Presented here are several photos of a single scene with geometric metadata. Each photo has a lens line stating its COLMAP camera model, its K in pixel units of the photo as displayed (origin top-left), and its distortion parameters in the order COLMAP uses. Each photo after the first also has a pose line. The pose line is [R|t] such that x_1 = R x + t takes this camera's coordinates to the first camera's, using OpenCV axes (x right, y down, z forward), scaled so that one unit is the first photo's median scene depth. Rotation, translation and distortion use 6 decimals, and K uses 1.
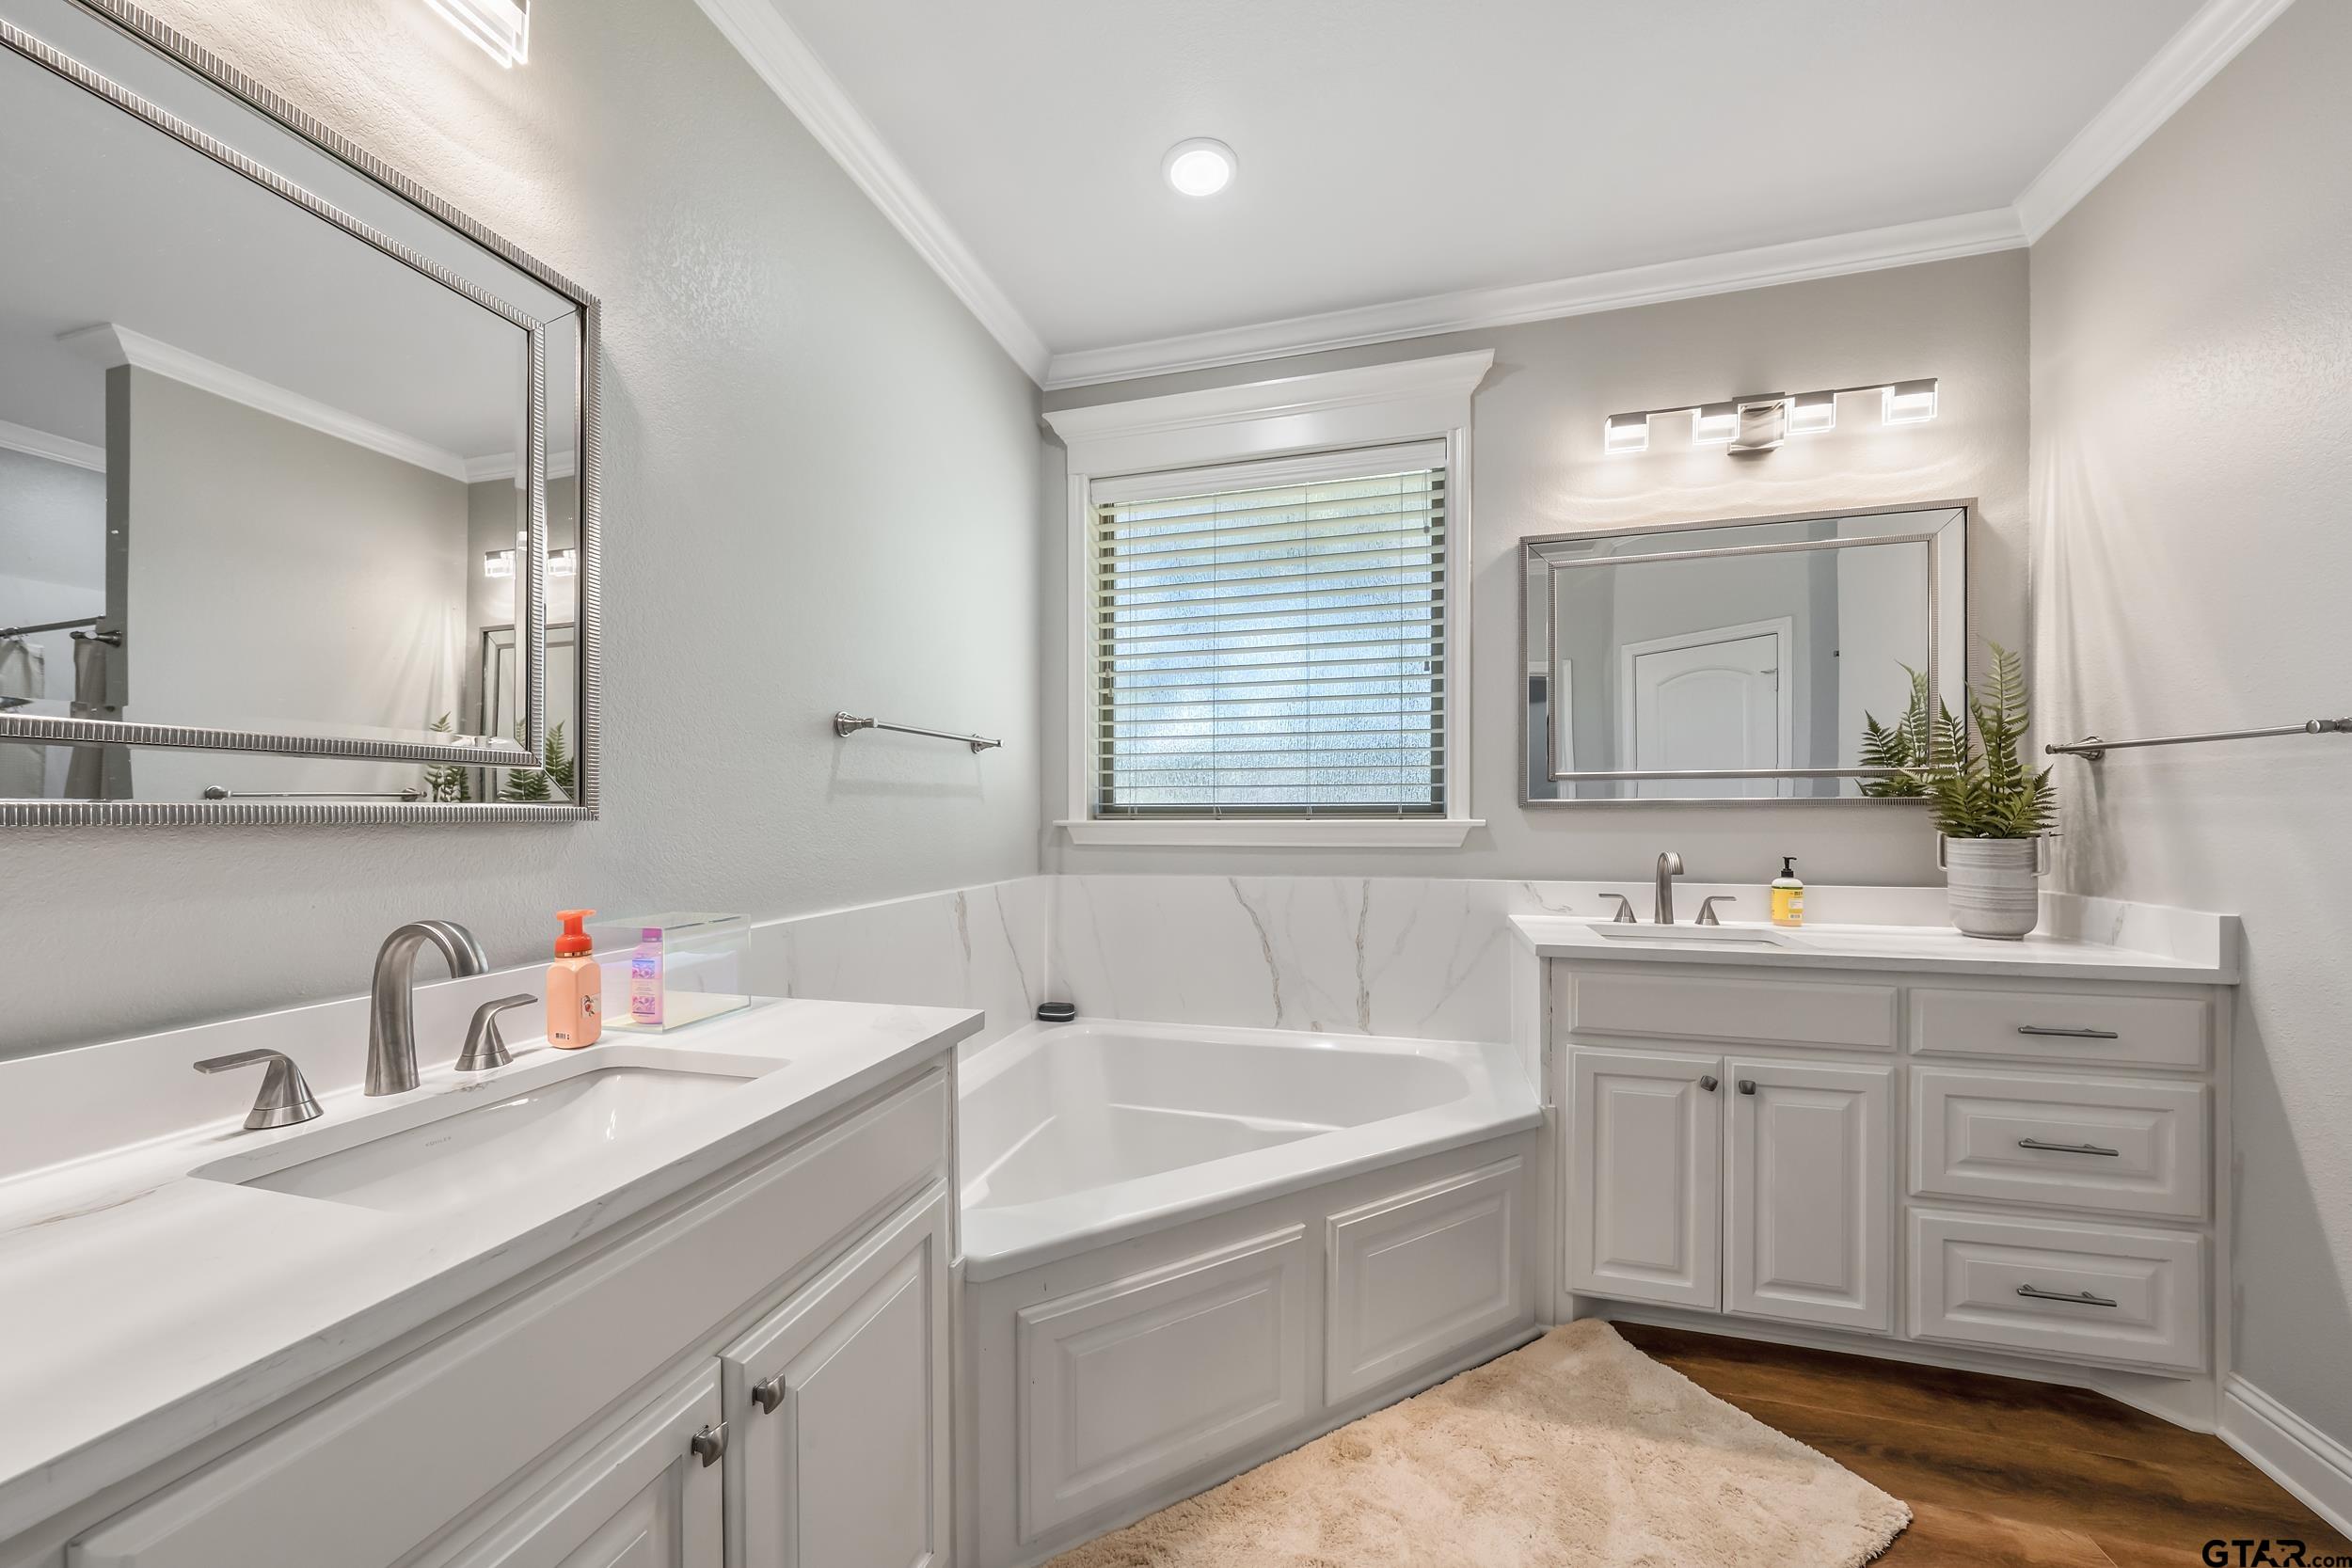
lens RADIAL K [[847.5, 0, 1173.1], [0, 847.5, 801.0], [0, 0, 1]] dist [-0.004729, -0.000179]
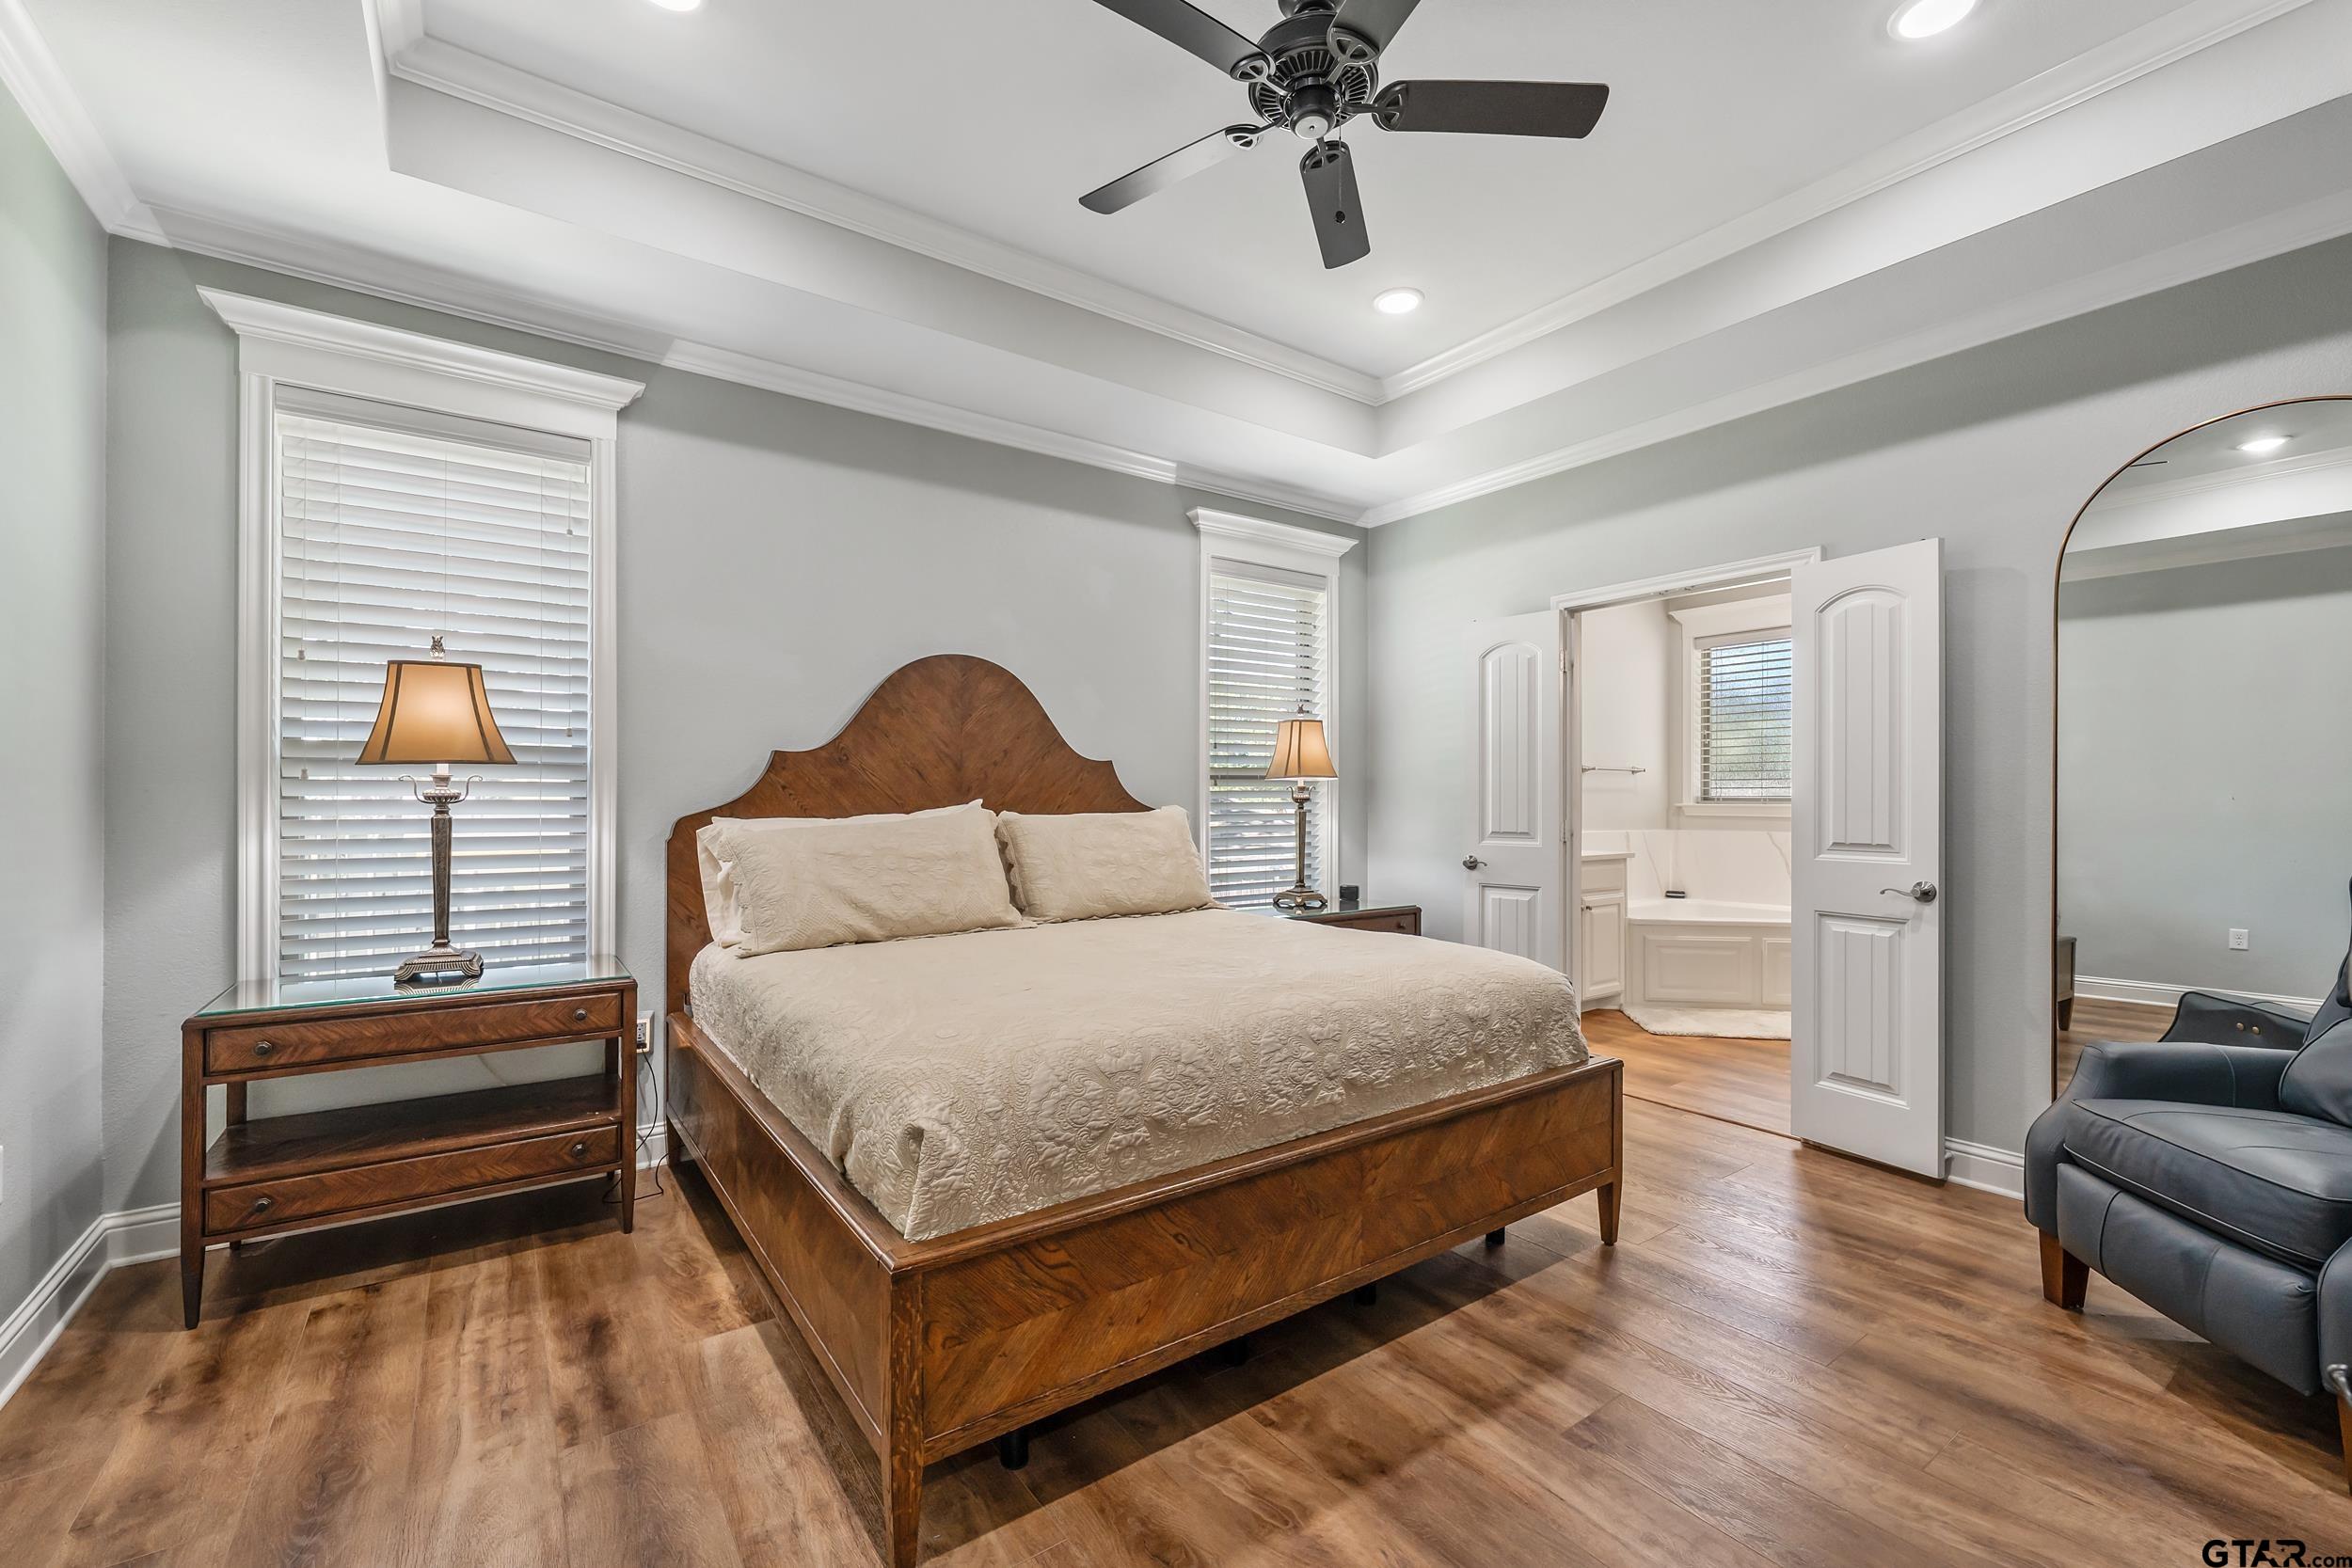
lens RADIAL K [[999.1, 0, 1166.3], [0, 999.1, 790.8], [0, 0, 1]] dist [0.003221, 0.000062]
pose [[0.781995, 0.000467, -0.623284, 0.499982], [-0.001043, 0.999999, -0.000560, -0.007786], [0.623283, 0.001089, 0.781995, -2.053525]]
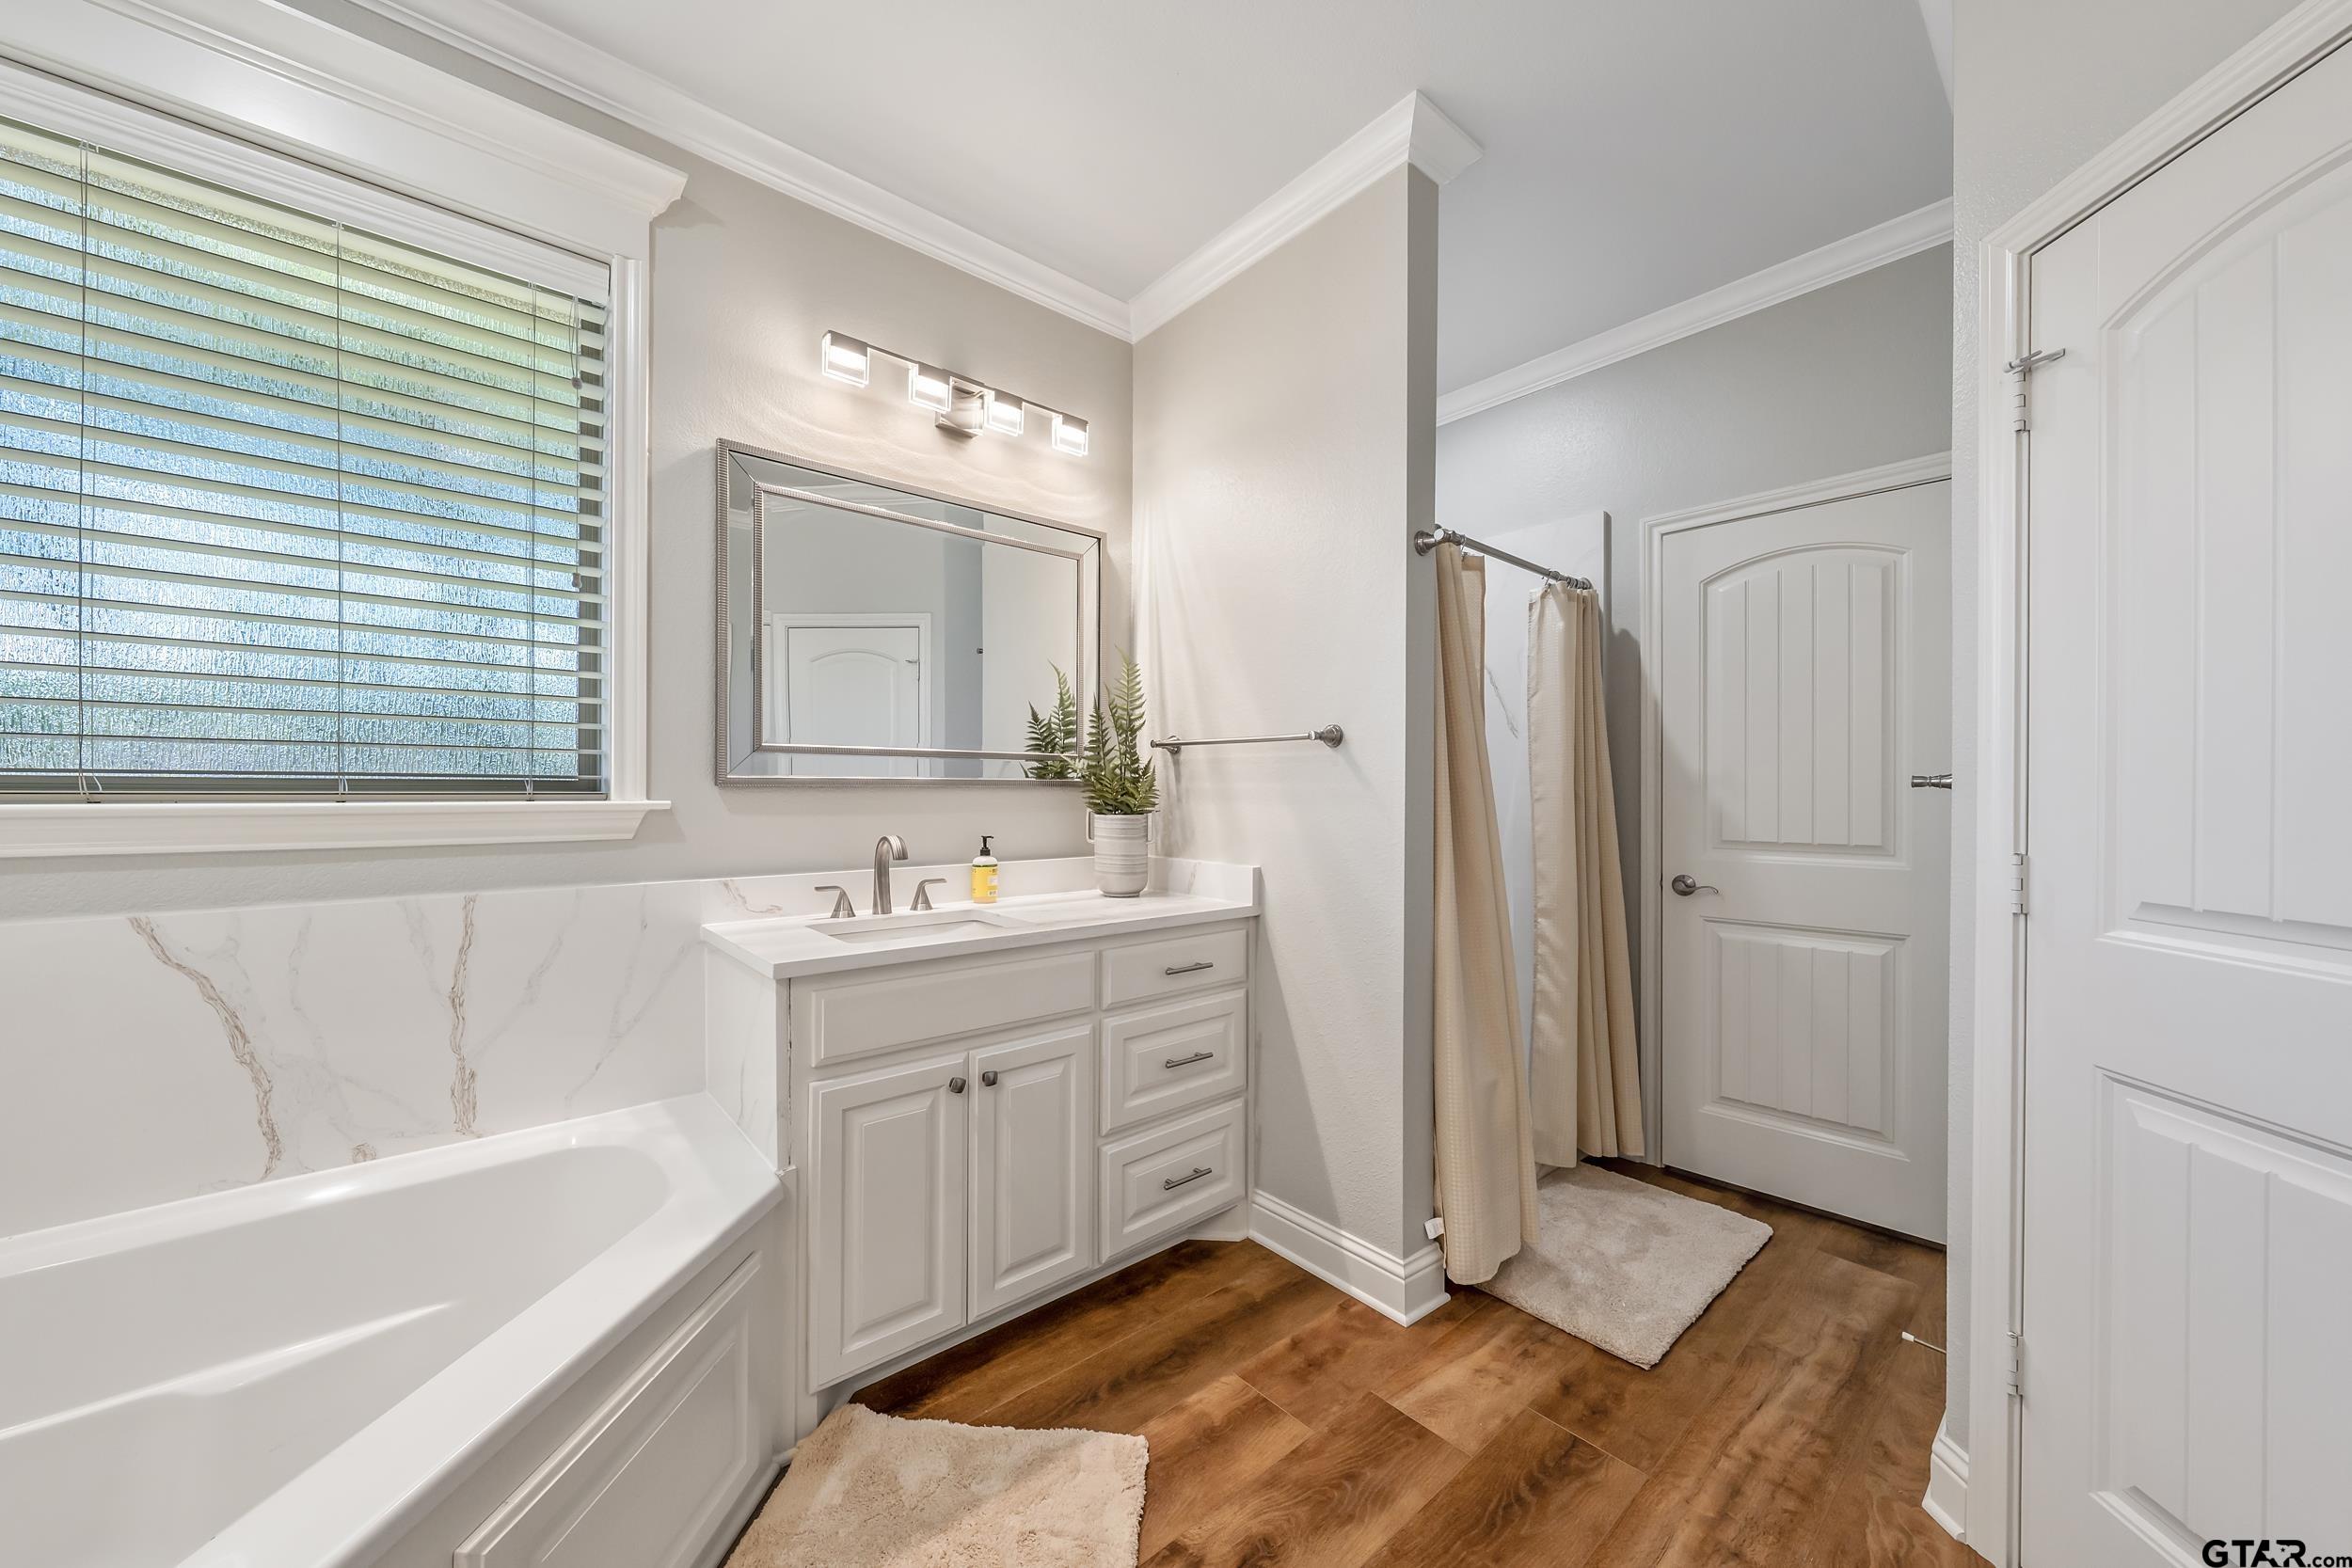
lens RADIAL K [[847.5, 0, 1169.7], [0, 847.5, 796.6], [0, 0, 1]] dist [-0.004729, -0.000179]
pose [[0.558803, -0.000583, 0.829300, -0.004138], [-0.017495, 0.999769, 0.012491, 0.001801], [-0.829116, -0.021488, 0.558664, 0.237923]]
